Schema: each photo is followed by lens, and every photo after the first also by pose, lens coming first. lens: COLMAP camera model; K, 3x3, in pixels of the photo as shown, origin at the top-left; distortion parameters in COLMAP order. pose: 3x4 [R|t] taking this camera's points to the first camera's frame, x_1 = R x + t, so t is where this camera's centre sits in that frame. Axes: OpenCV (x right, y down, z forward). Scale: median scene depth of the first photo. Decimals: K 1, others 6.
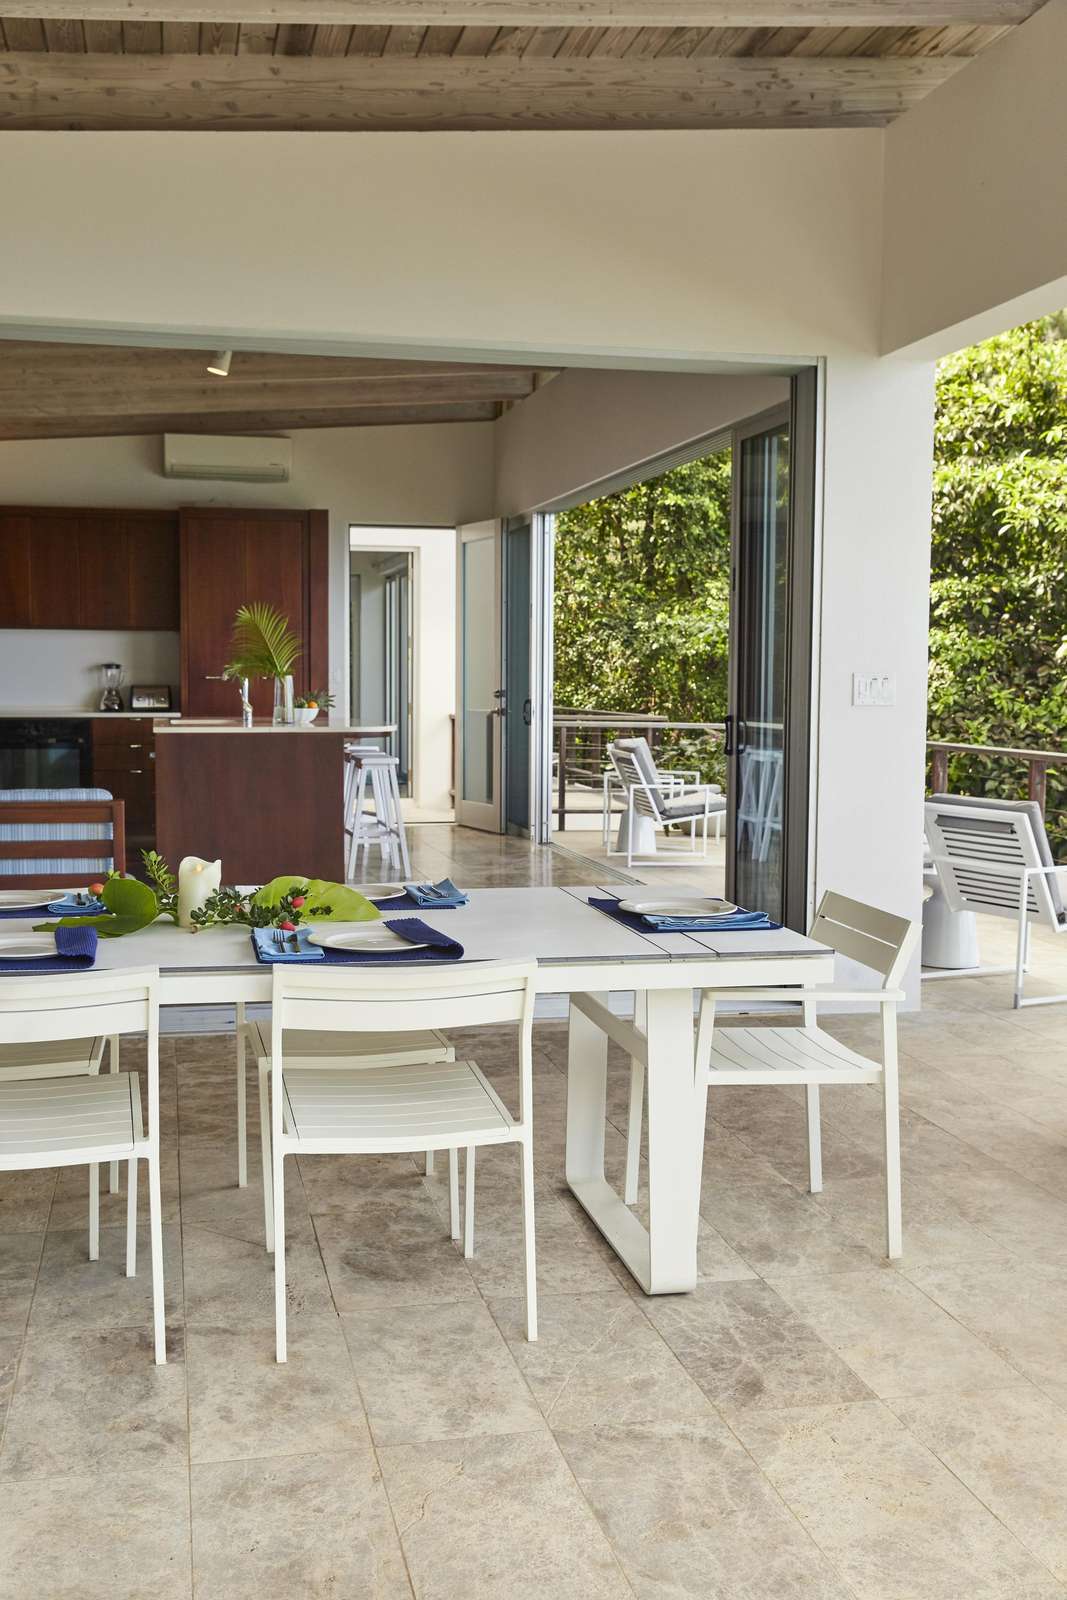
lens RADIAL K [[1653.3, 0, 533.5], [0, 1653.3, 800.0], [0, 0, 1]] dist [0.008037, 0.007059]
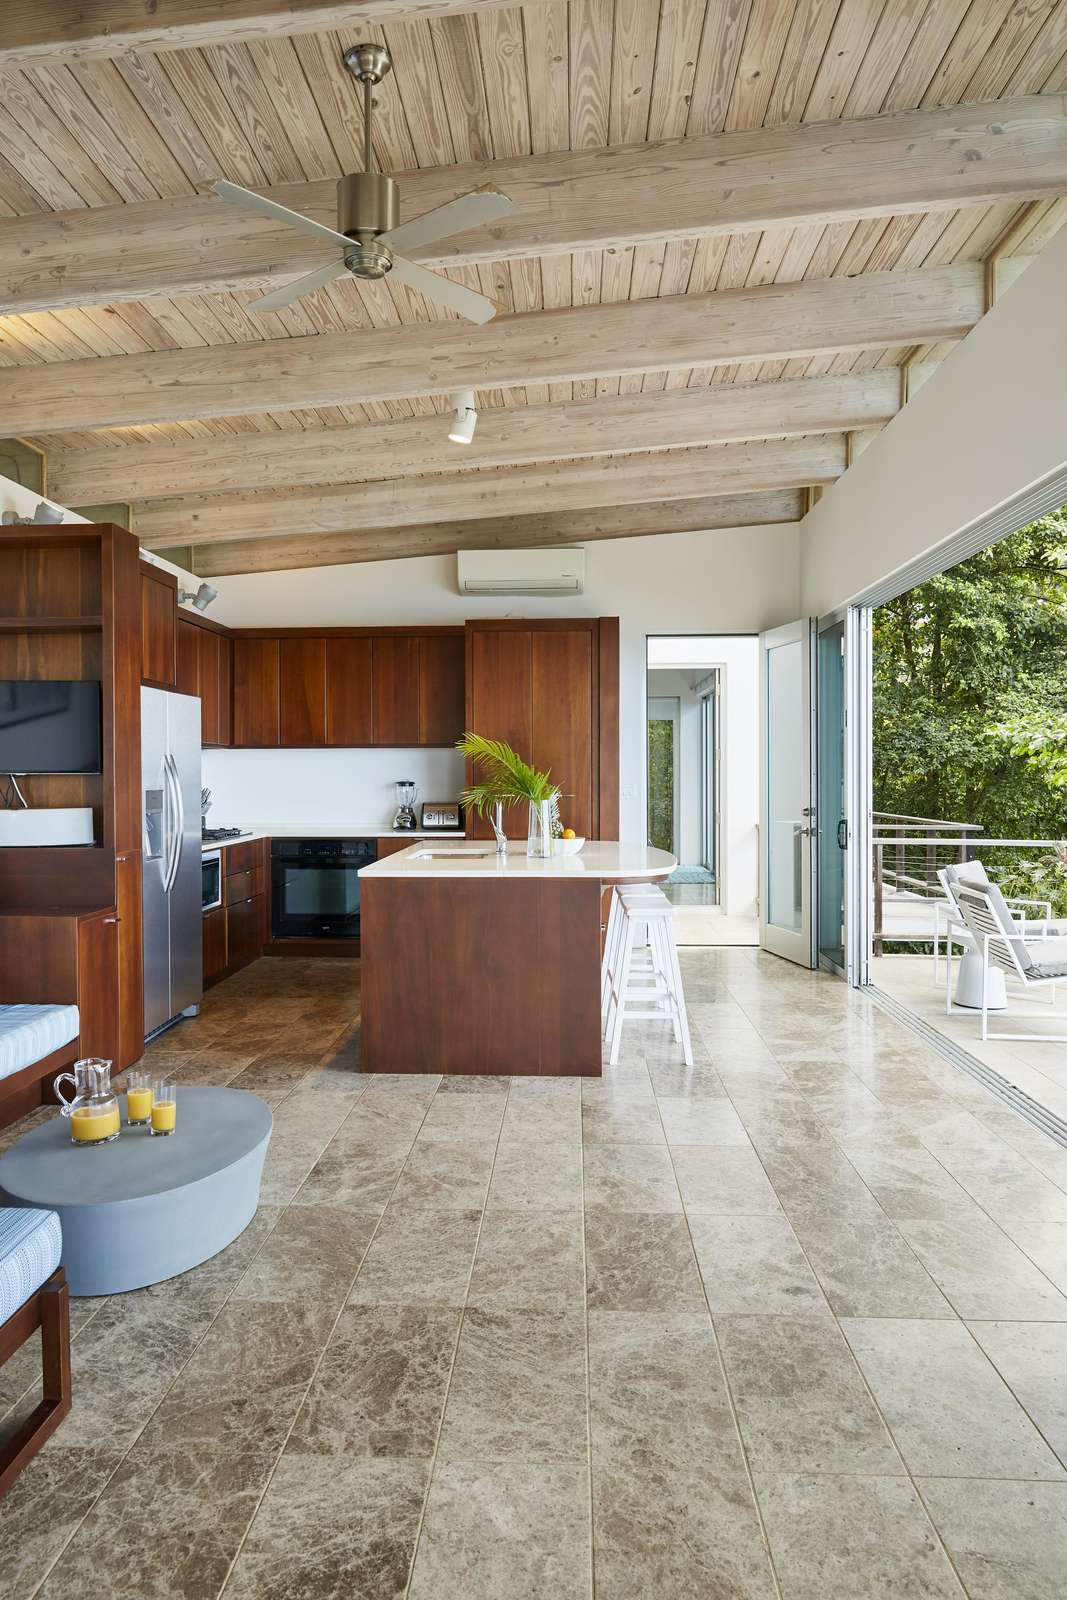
lens RADIAL K [[1084.2, 0, 511.2], [0, 1084.2, 775.2], [0, 0, 1]] dist [-0.001108, -0.002515]
pose [[0.960956, -0.008177, -0.276581, -0.012754], [-0.012256, 0.997324, -0.072068, -0.039907], [0.276430, 0.072644, 0.958284, 0.392350]]
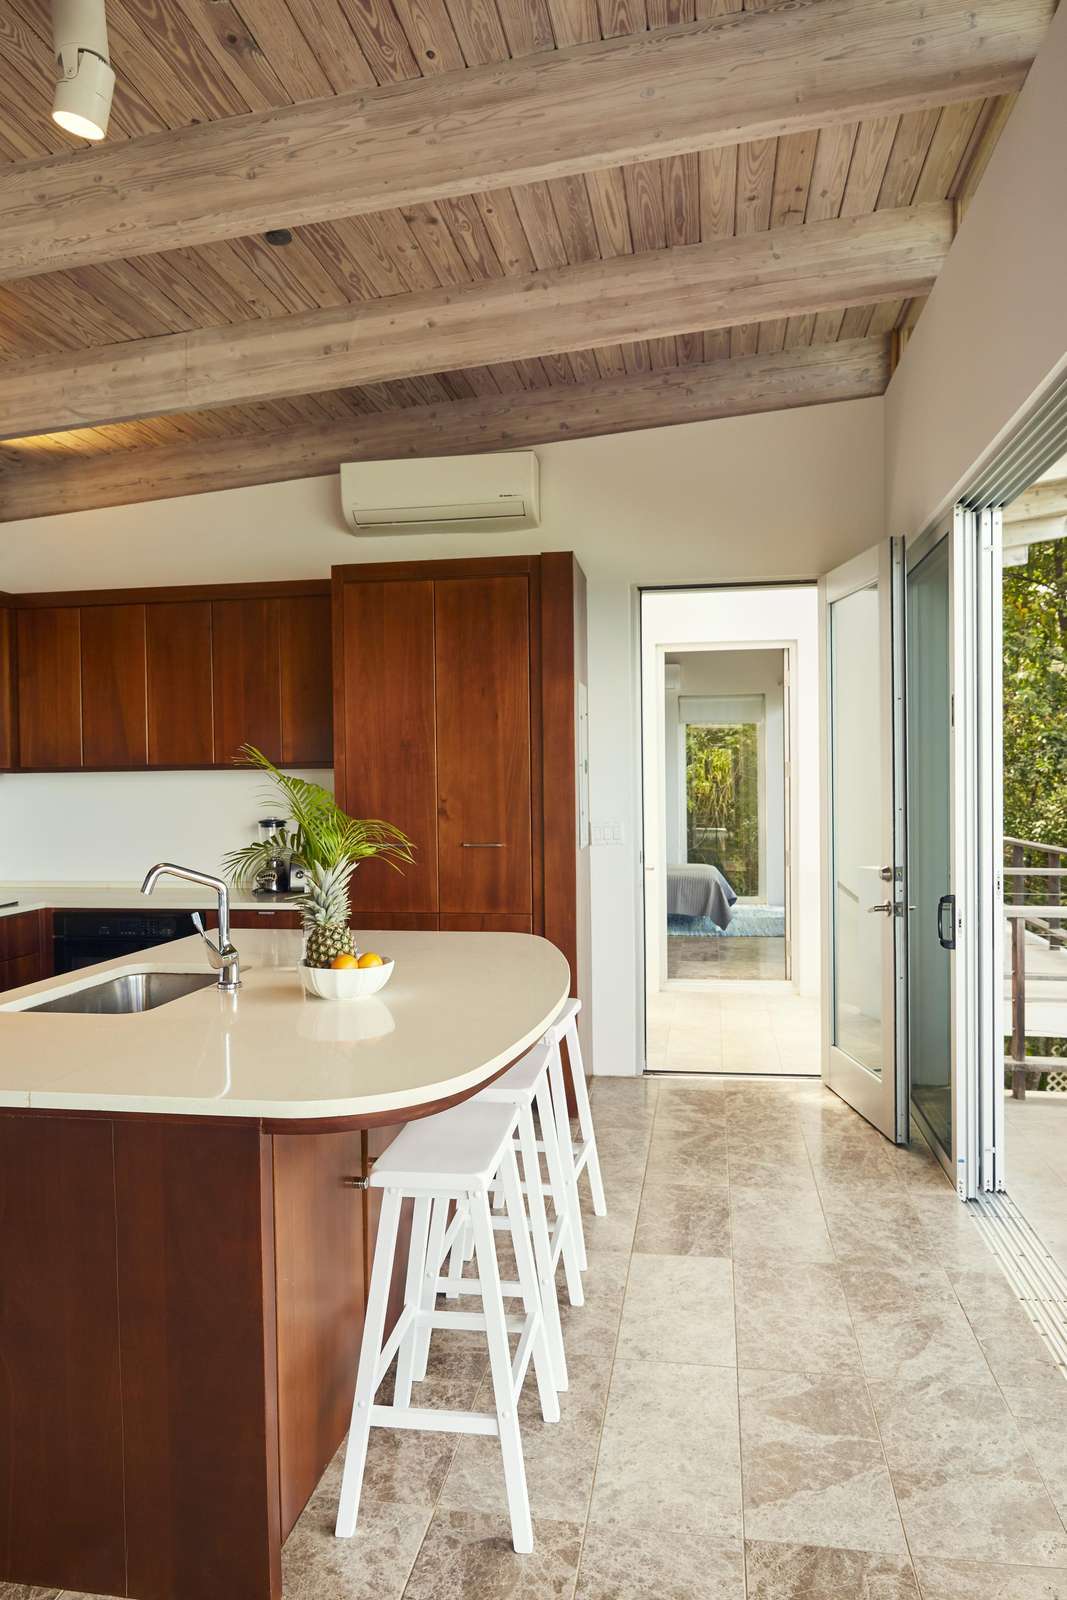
lens RADIAL K [[1081.2, 0, 533.5], [0, 1081.2, 800.0], [0, 0, 1]] dist [-0.001736, -0.000154]
pose [[0.927038, -0.011283, -0.374798, 0.003010], [-0.010665, 0.998349, -0.056434, -0.067502], [0.374816, 0.056314, 0.925387, 0.644112]]
